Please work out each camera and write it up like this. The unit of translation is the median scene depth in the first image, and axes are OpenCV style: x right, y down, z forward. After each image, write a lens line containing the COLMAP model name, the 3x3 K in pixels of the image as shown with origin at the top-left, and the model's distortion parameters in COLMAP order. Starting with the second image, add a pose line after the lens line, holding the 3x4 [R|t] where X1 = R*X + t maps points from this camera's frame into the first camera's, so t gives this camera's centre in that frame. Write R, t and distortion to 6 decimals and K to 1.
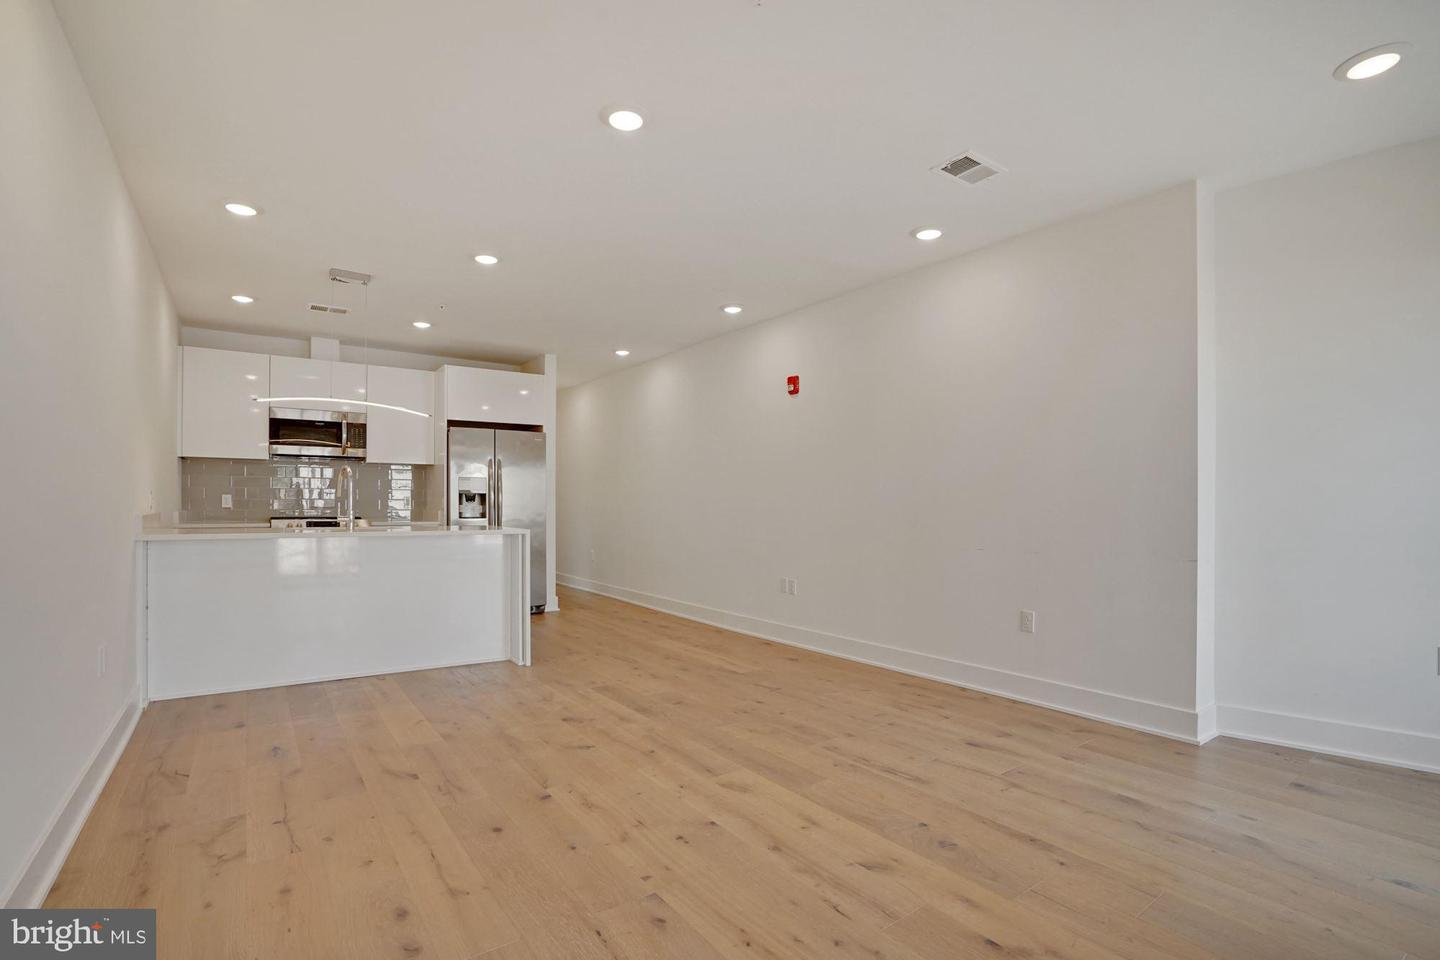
lens RADIAL K [[675.5, 0, 720.5], [0, 675.5, 506.8], [0, 0, 1]] dist [-0.045979, 0.000026]
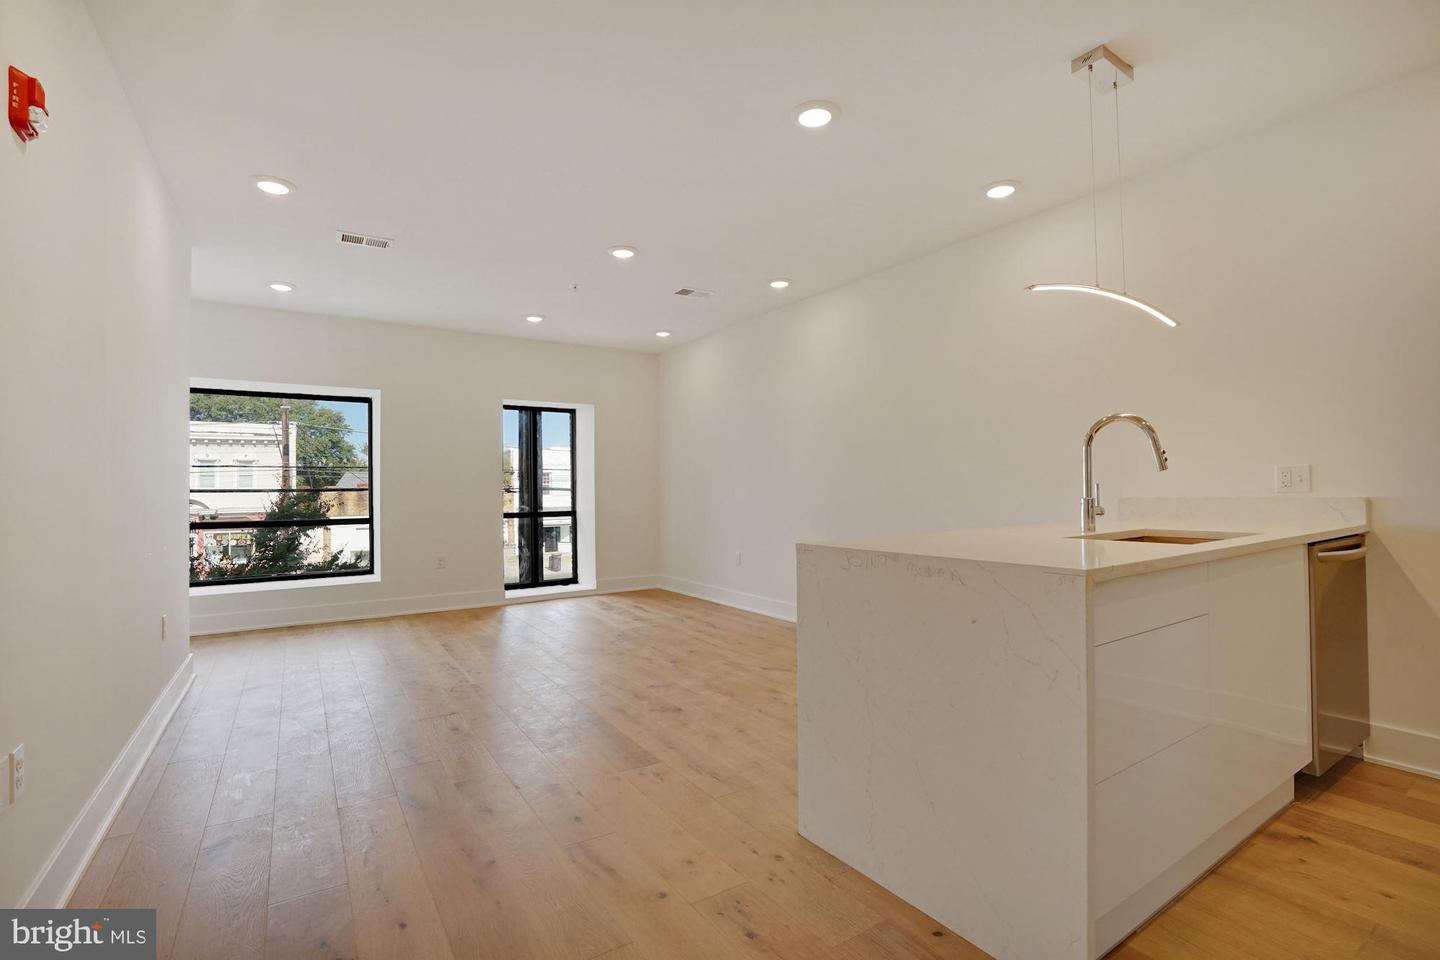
lens RADIAL K [[661.6, 0, 720.0], [0, 661.6, 480.0], [0, 0, 1]] dist [-0.022647, 0.000392]
pose [[-0.998836, 0.015961, 0.045522, -0.350921], [0.015341, 0.999785, -0.013949, -0.003362], [-0.045735, -0.013234, -0.998866, 2.025976]]
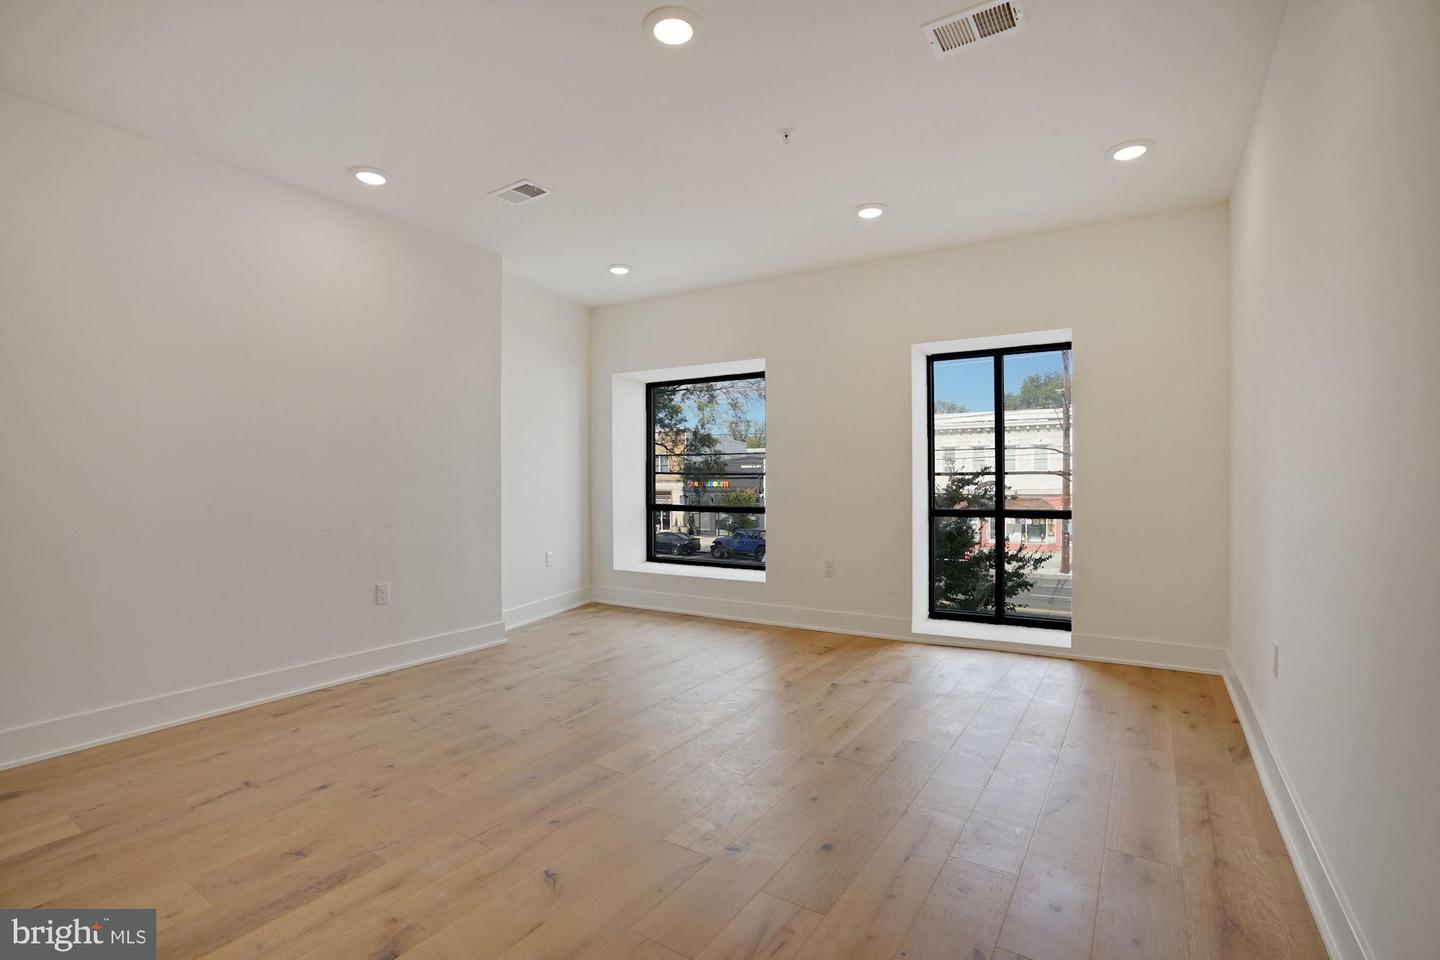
lens RADIAL K [[661.6, 0, 720.0], [0, 661.6, 480.0], [0, 0, 1]] dist [-0.022647, 0.000392]
pose [[-0.364282, 0.000588, 0.931288, -0.741267], [0.003339, 0.999994, 0.000675, -0.002152], [-0.931283, 0.003355, -0.364282, 0.980359]]
